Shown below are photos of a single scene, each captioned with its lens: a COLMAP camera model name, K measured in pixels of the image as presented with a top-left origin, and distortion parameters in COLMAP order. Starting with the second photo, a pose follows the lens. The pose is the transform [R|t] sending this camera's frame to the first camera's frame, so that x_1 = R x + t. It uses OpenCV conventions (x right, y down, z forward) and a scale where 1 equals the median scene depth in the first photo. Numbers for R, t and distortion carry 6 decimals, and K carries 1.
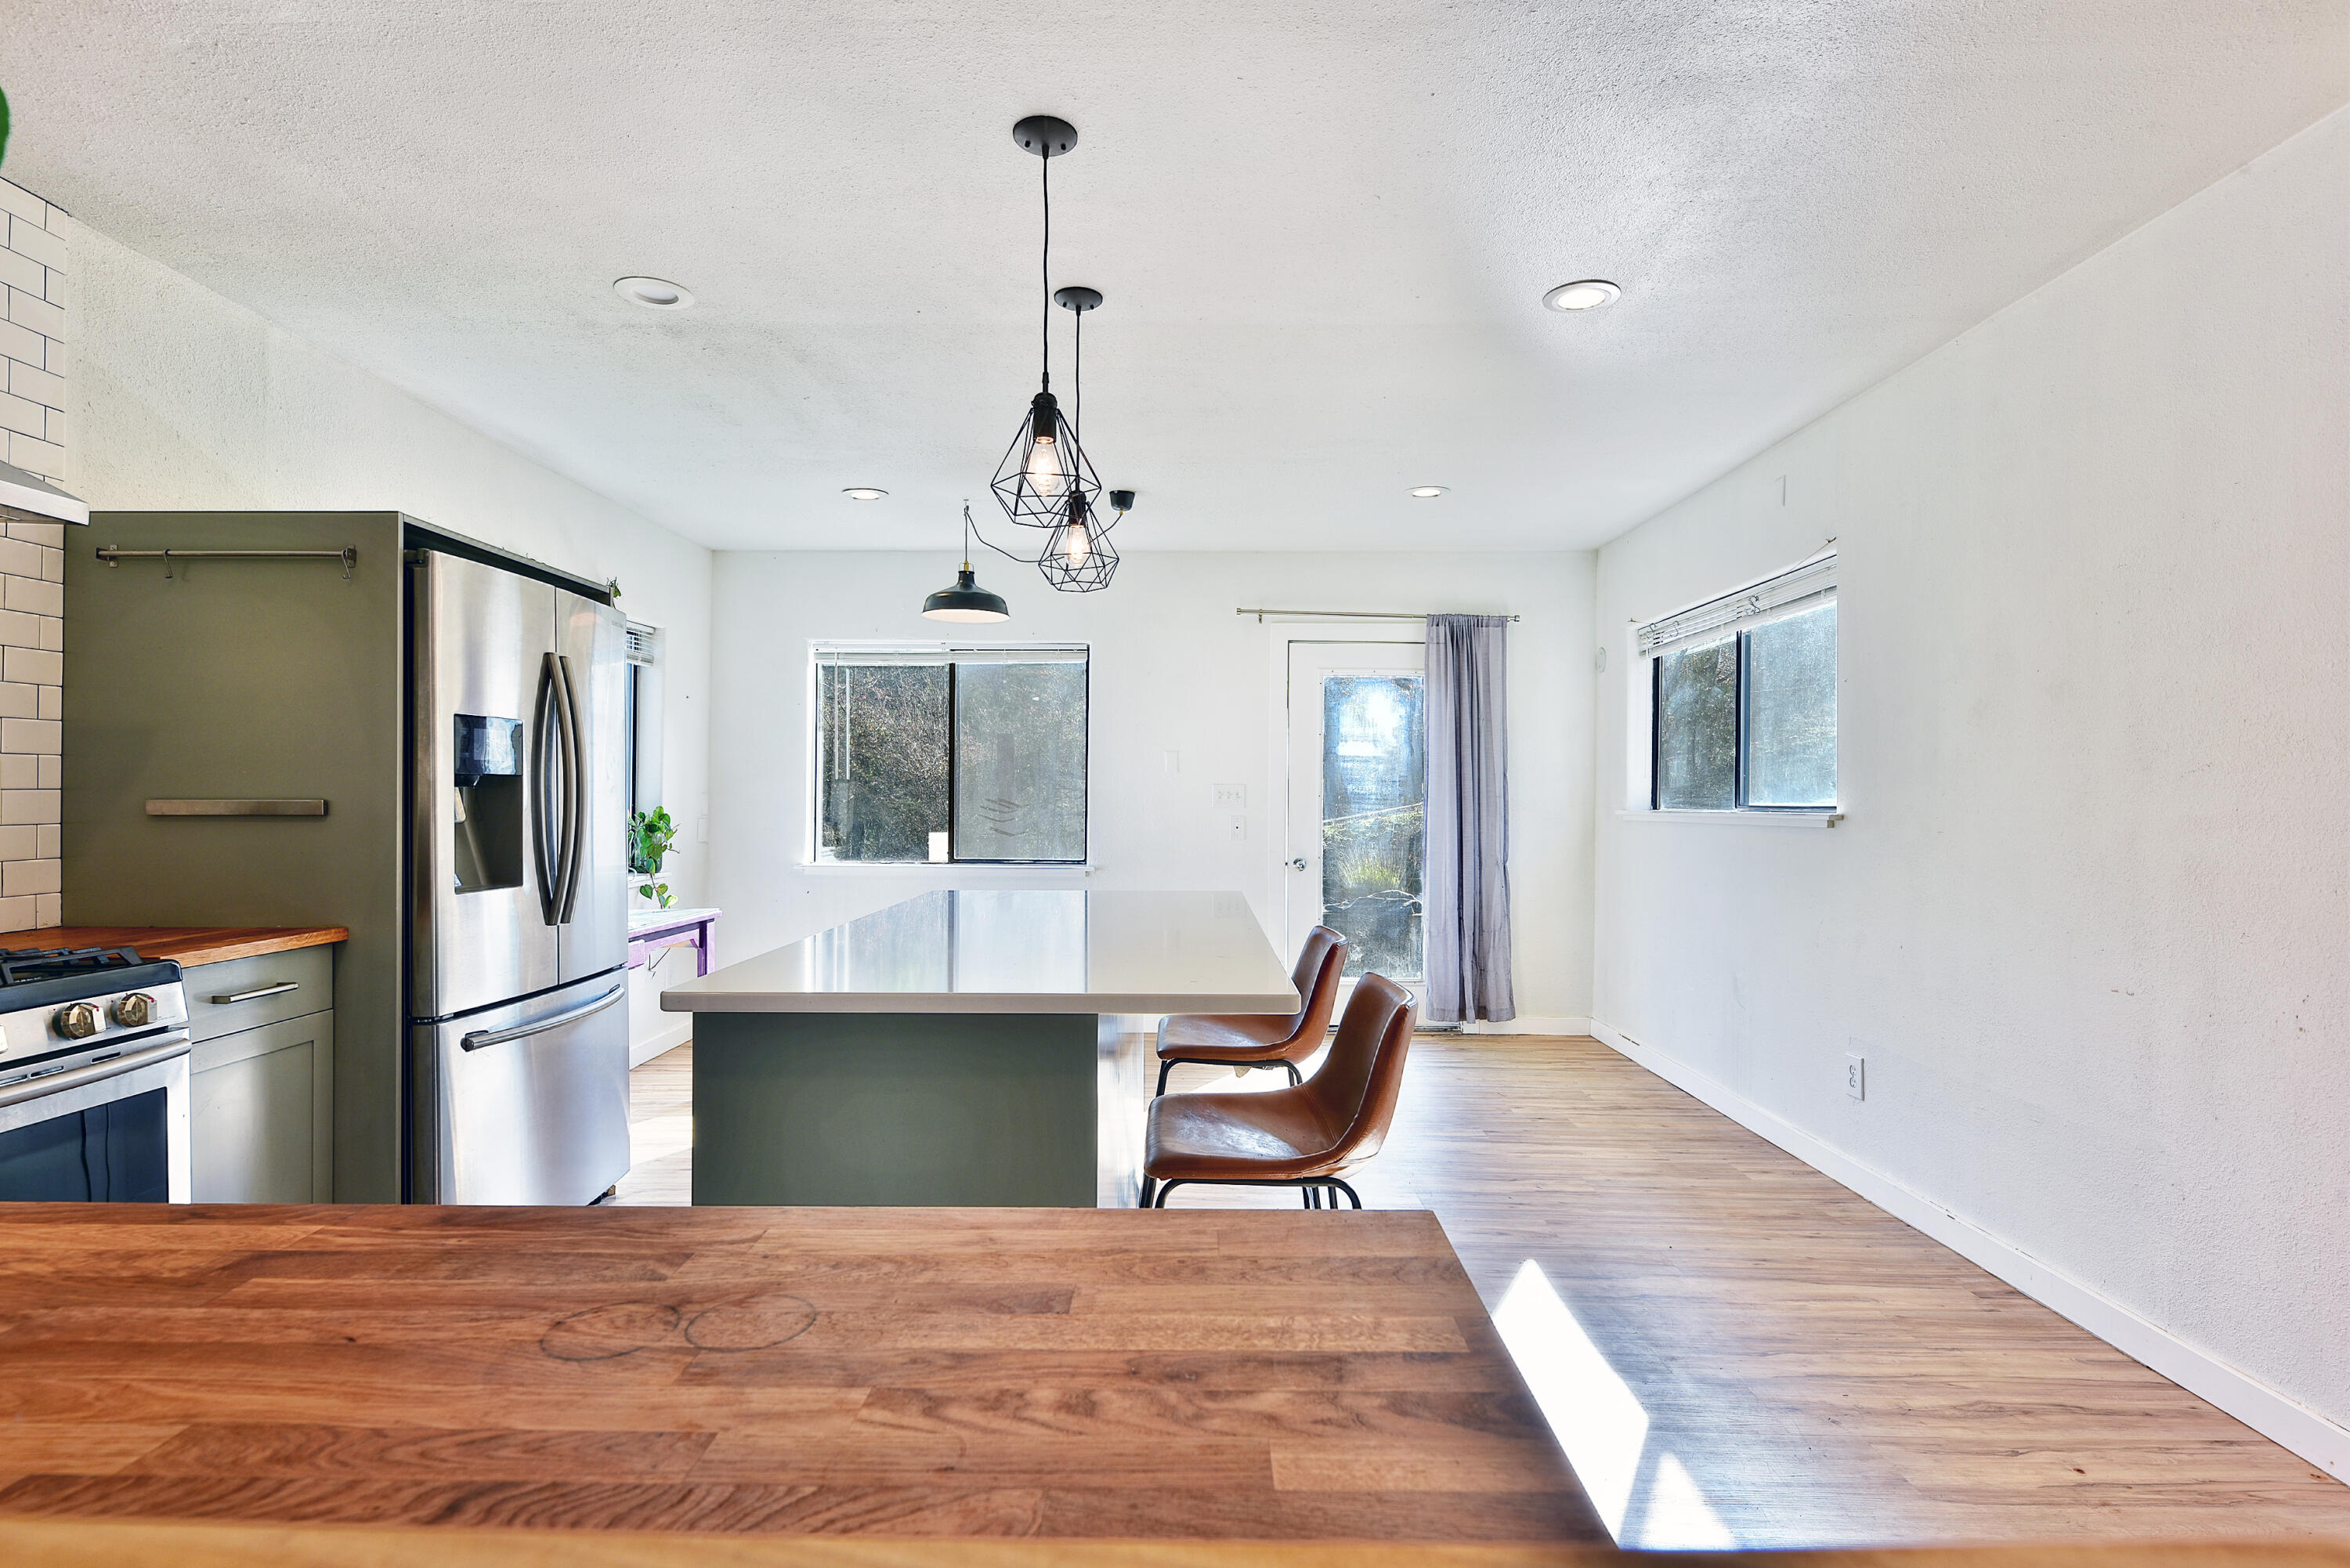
lens RADIAL K [[1156.7, 0, 1176.8], [0, 1156.7, 785.9], [0, 0, 1]] dist [0.003172, -0.000608]
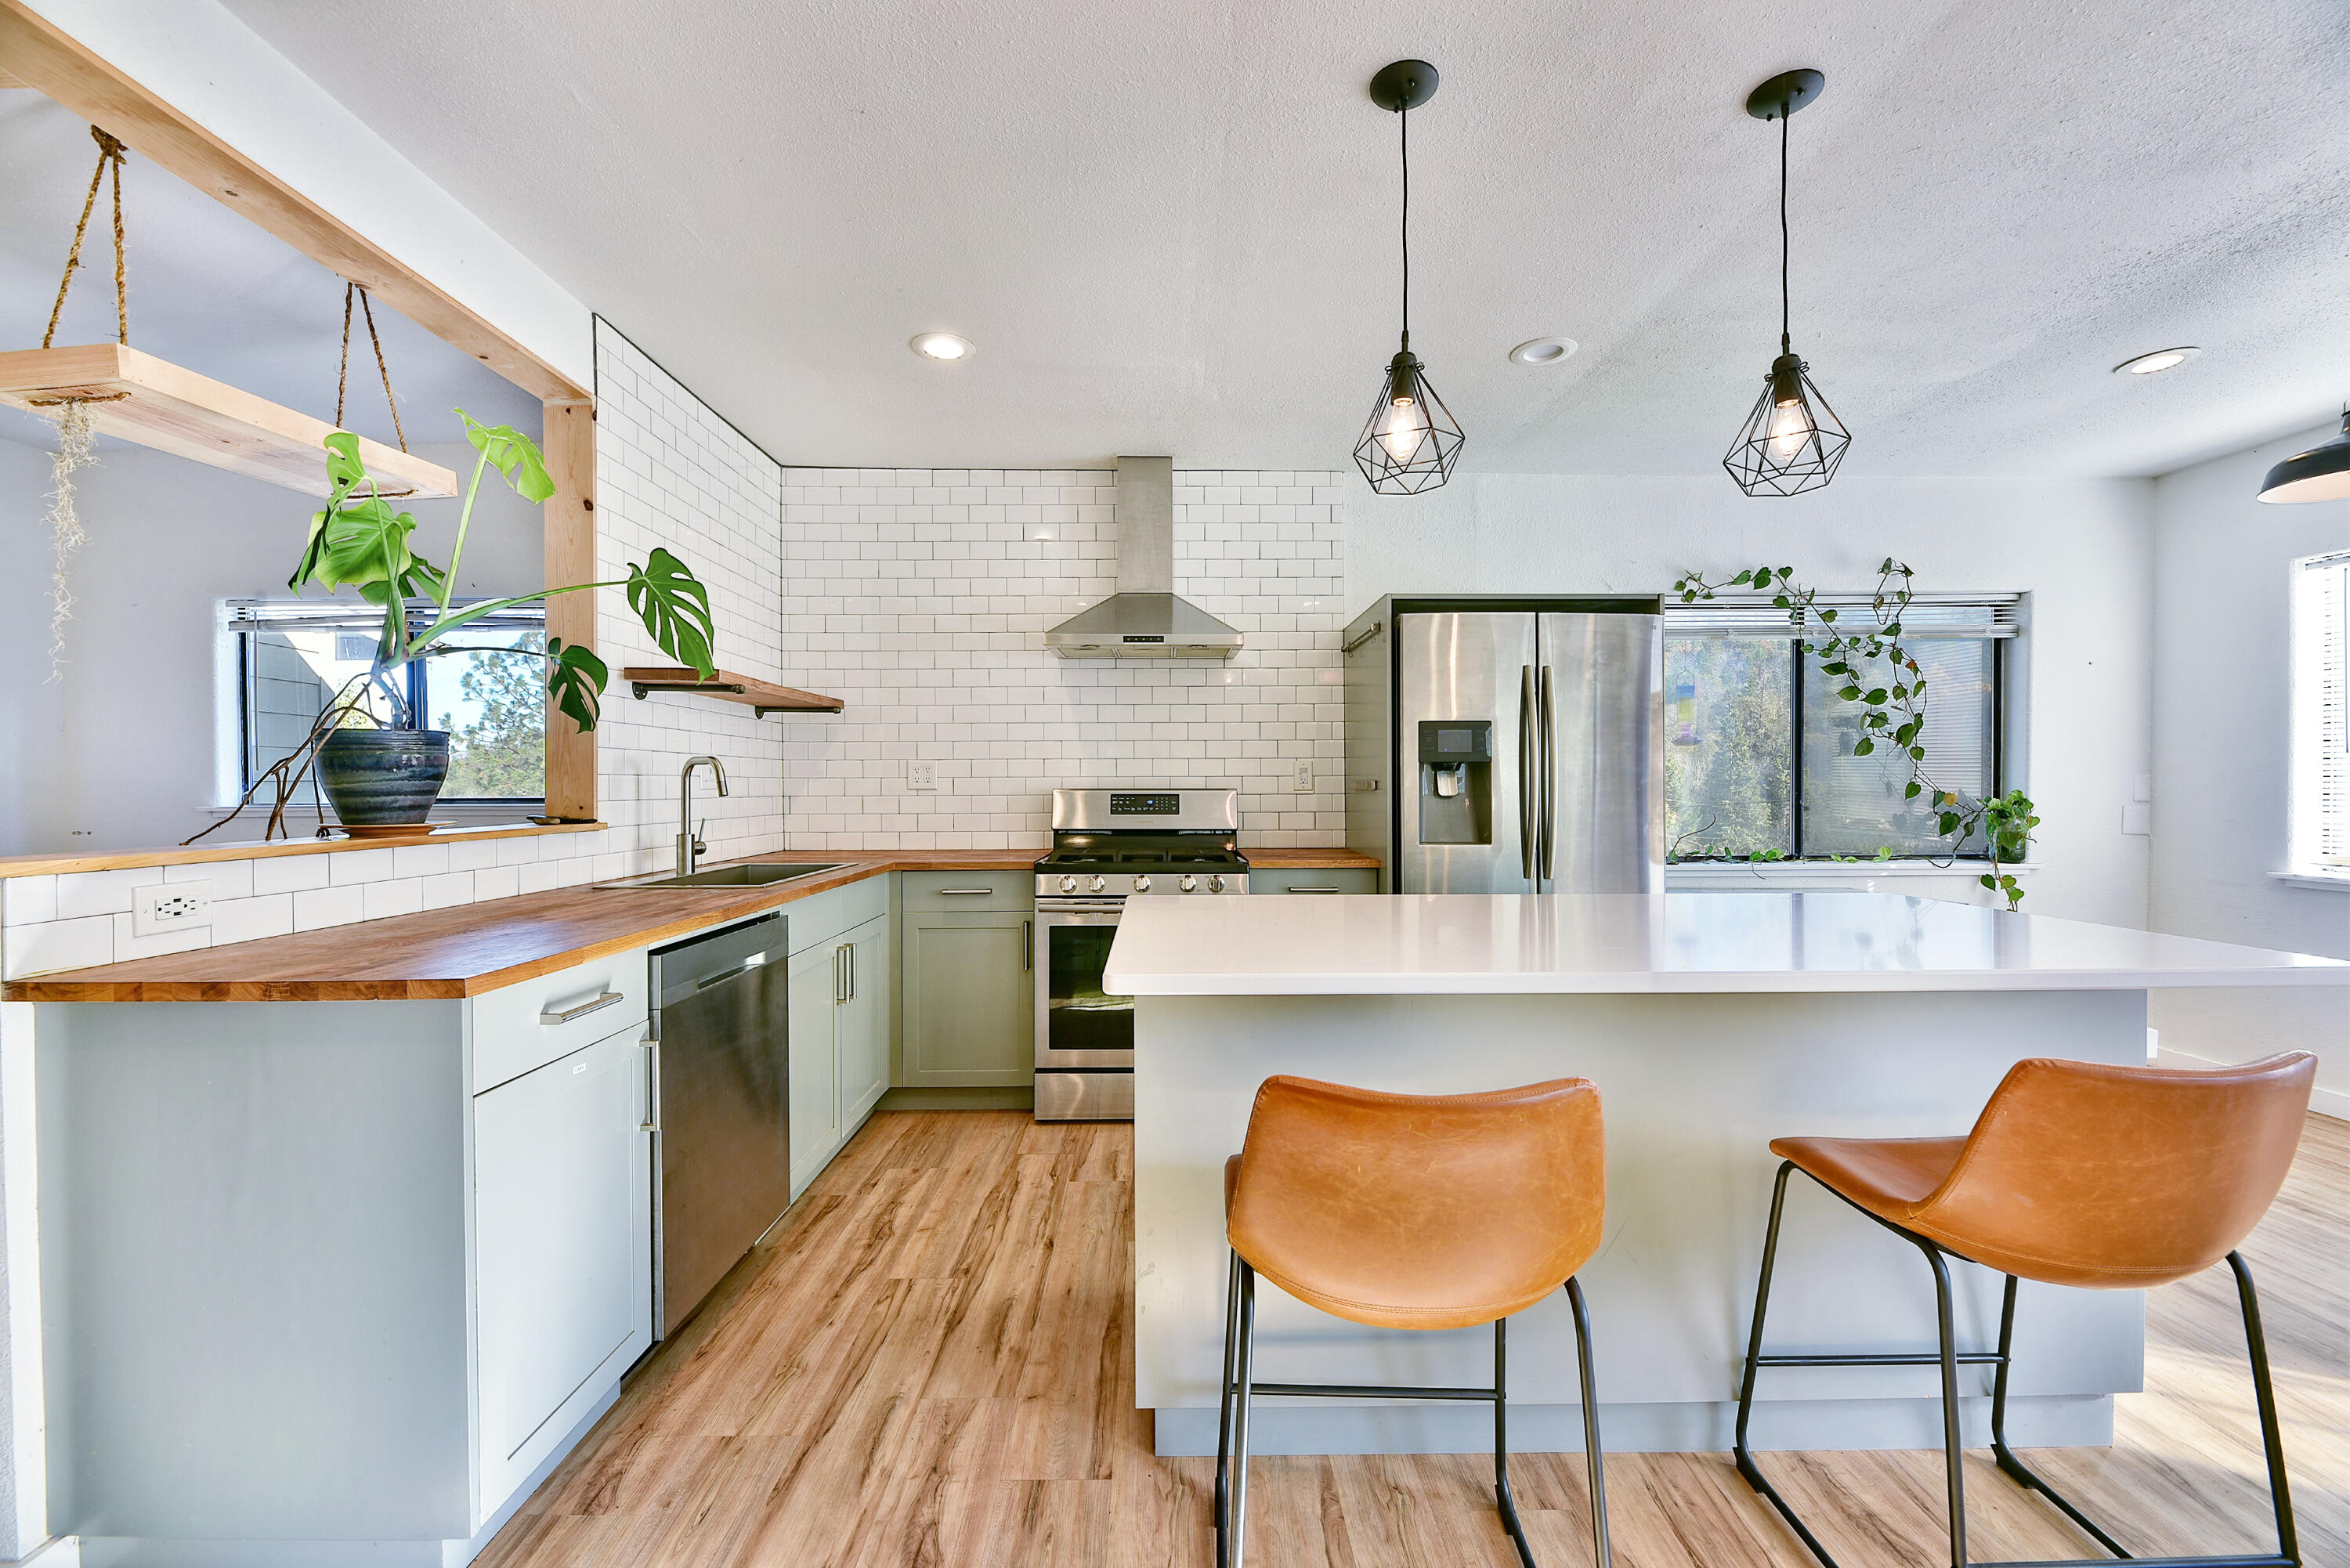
lens RADIAL K [[948.5, 0, 1174.1], [0, 948.5, 787.5], [0, 0, 1]] dist [-0.000408, -0.002957]
pose [[0.025199, 0.001094, -0.999682, 0.463028], [0.009490, 0.999954, 0.001334, 0.013646], [0.999637, -0.009520, 0.025187, 0.541009]]
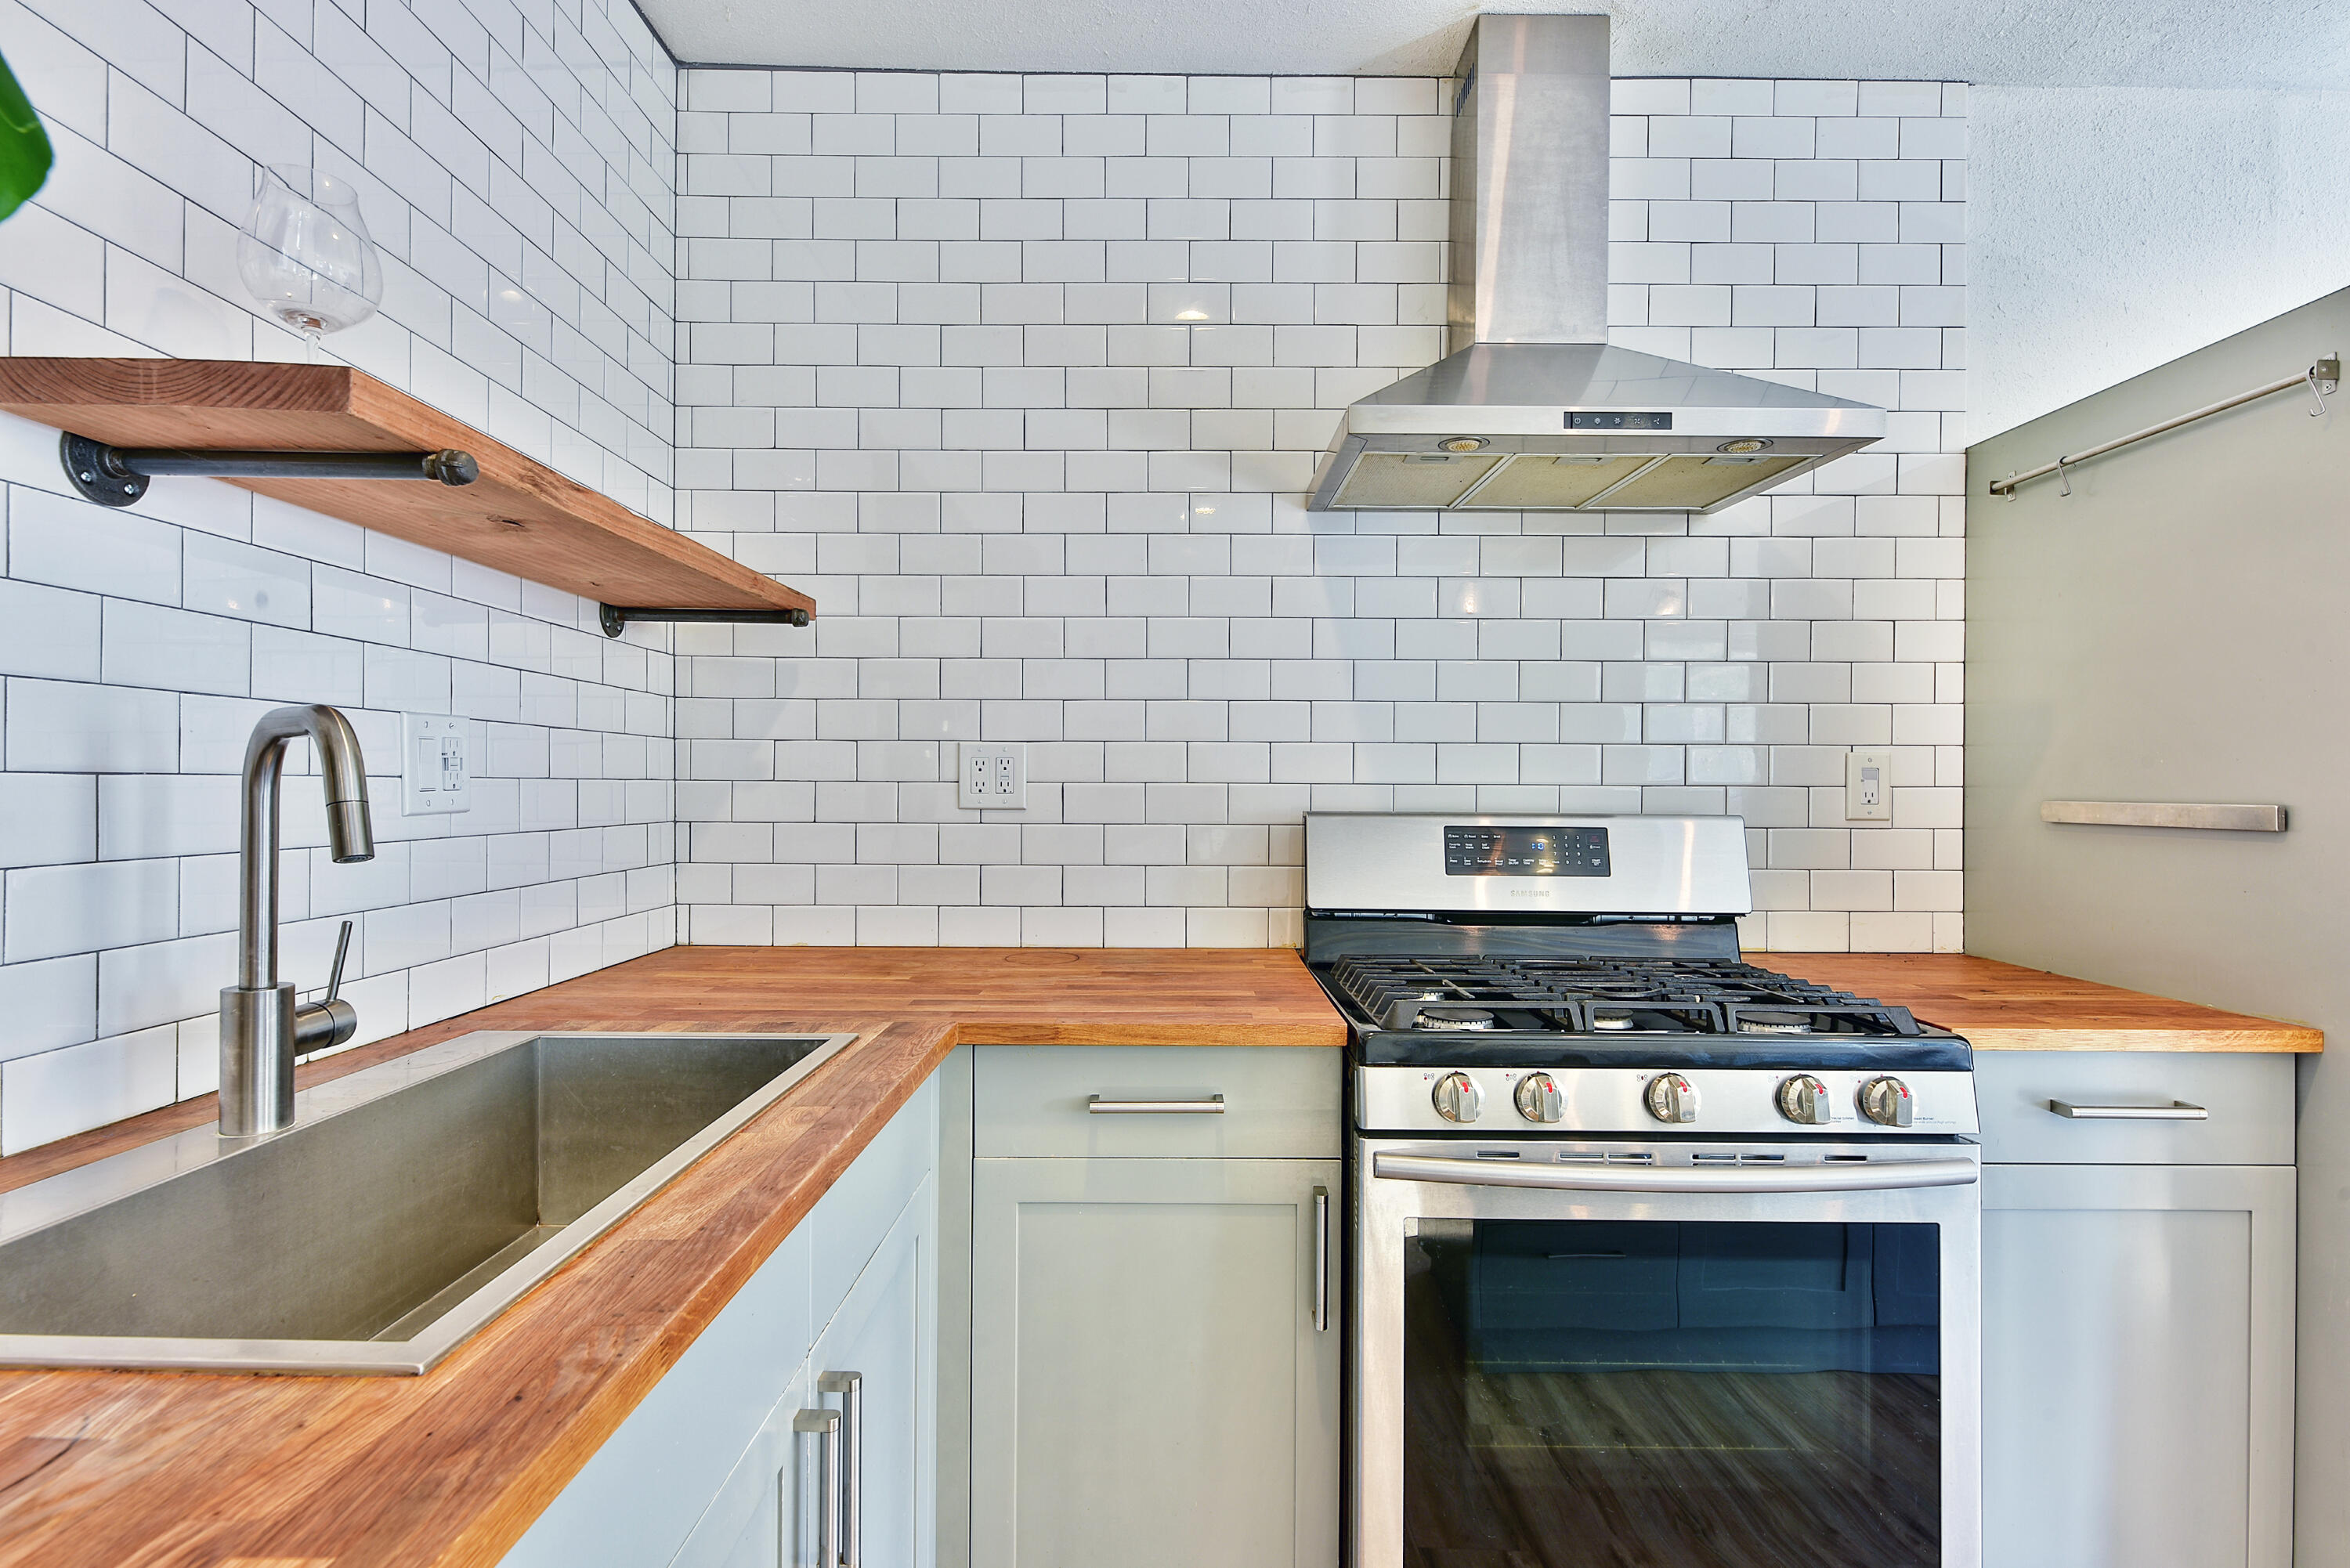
lens RADIAL K [[1112.5, 0, 1177.2], [0, 1112.5, 785.6], [0, 0, 1]] dist [0.000089, 0.000450]
pose [[0.012980, -0.000754, -0.999915, -0.141921], [0.000460, 1.000000, -0.000748, 0.001858], [0.999916, -0.000450, 0.012981, 0.342551]]
